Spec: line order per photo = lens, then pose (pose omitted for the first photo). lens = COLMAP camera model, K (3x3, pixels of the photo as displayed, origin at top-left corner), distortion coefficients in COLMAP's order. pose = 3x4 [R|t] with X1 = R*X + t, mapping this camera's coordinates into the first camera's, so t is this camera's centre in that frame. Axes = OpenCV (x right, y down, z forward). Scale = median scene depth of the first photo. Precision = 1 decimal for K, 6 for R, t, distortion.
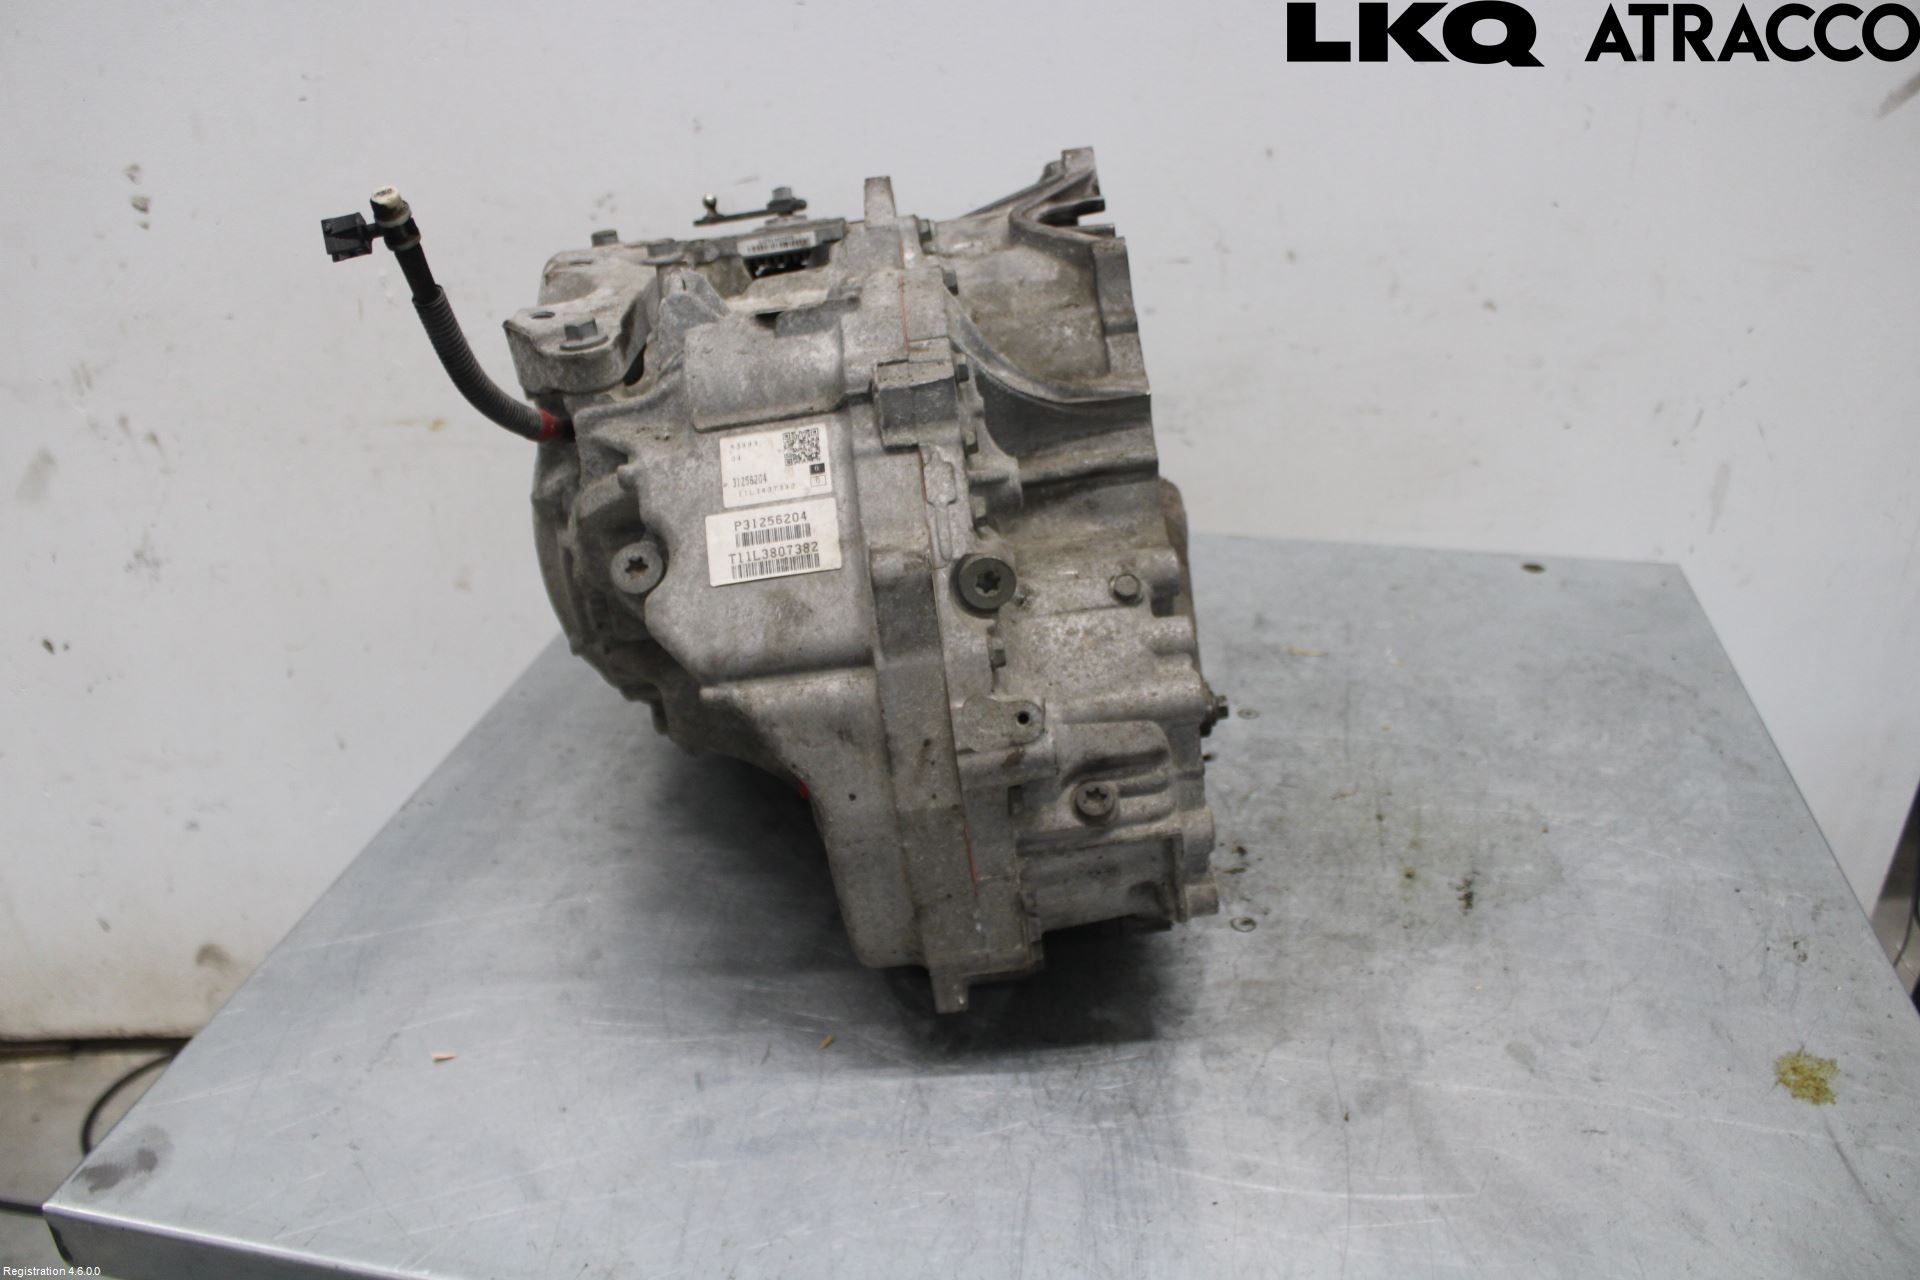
lens RADIAL K [[1920.0, 0, 960.0], [0, 1920.0, 640.0], [0, 0, 1]] dist [-0.165793, 0.266685]
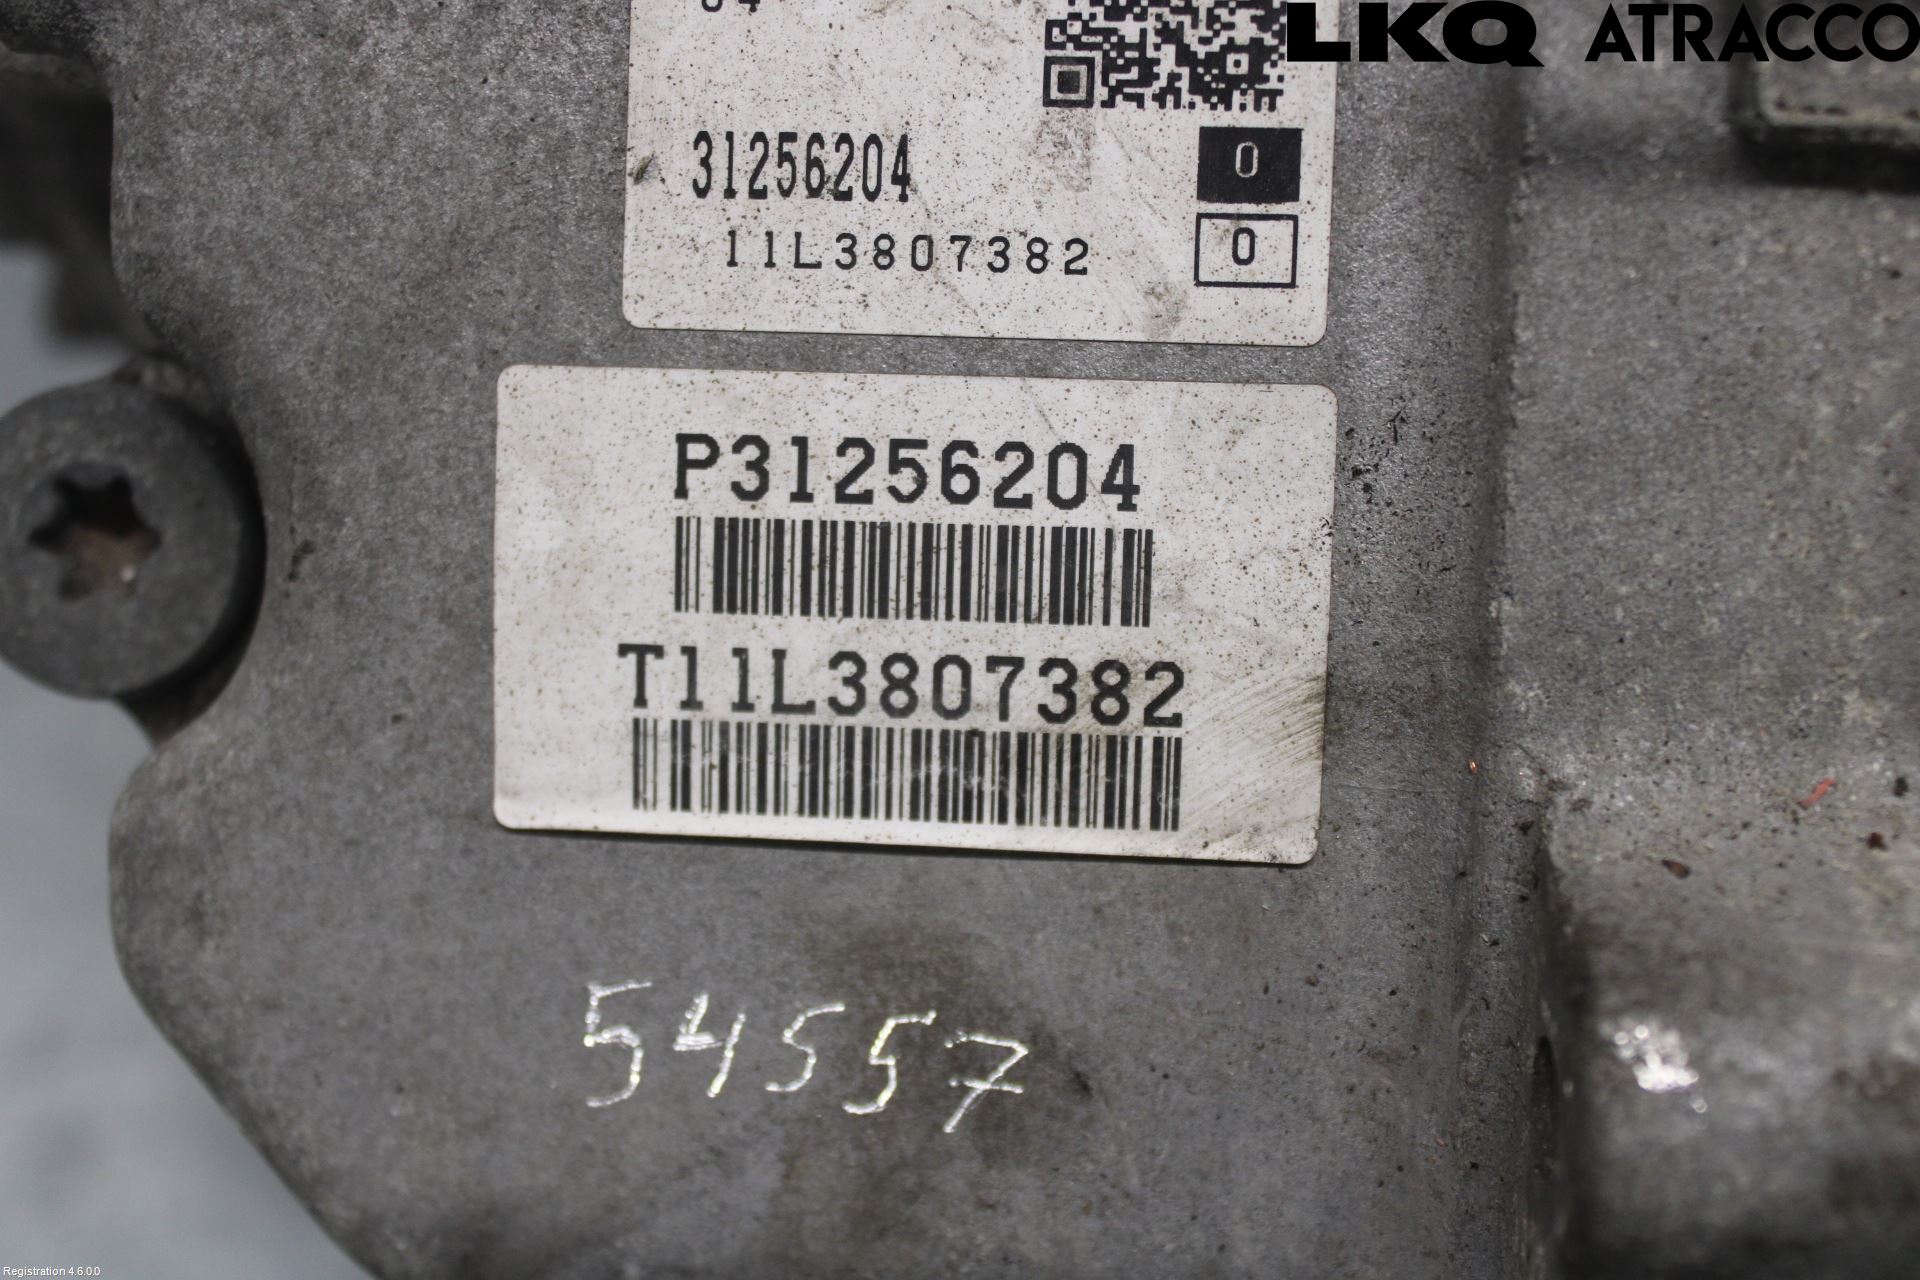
lens RADIAL K [[2925.9, 0, 960.0], [0, 2925.9, 640.0], [0, 0, 1]] dist [-0.005212, -0.022834]
pose [[0.989270, 0.144664, -0.020440, -0.087584], [-0.125342, 0.912243, 0.390002, -0.143654], [0.075066, -0.383256, 0.920587, 0.775819]]
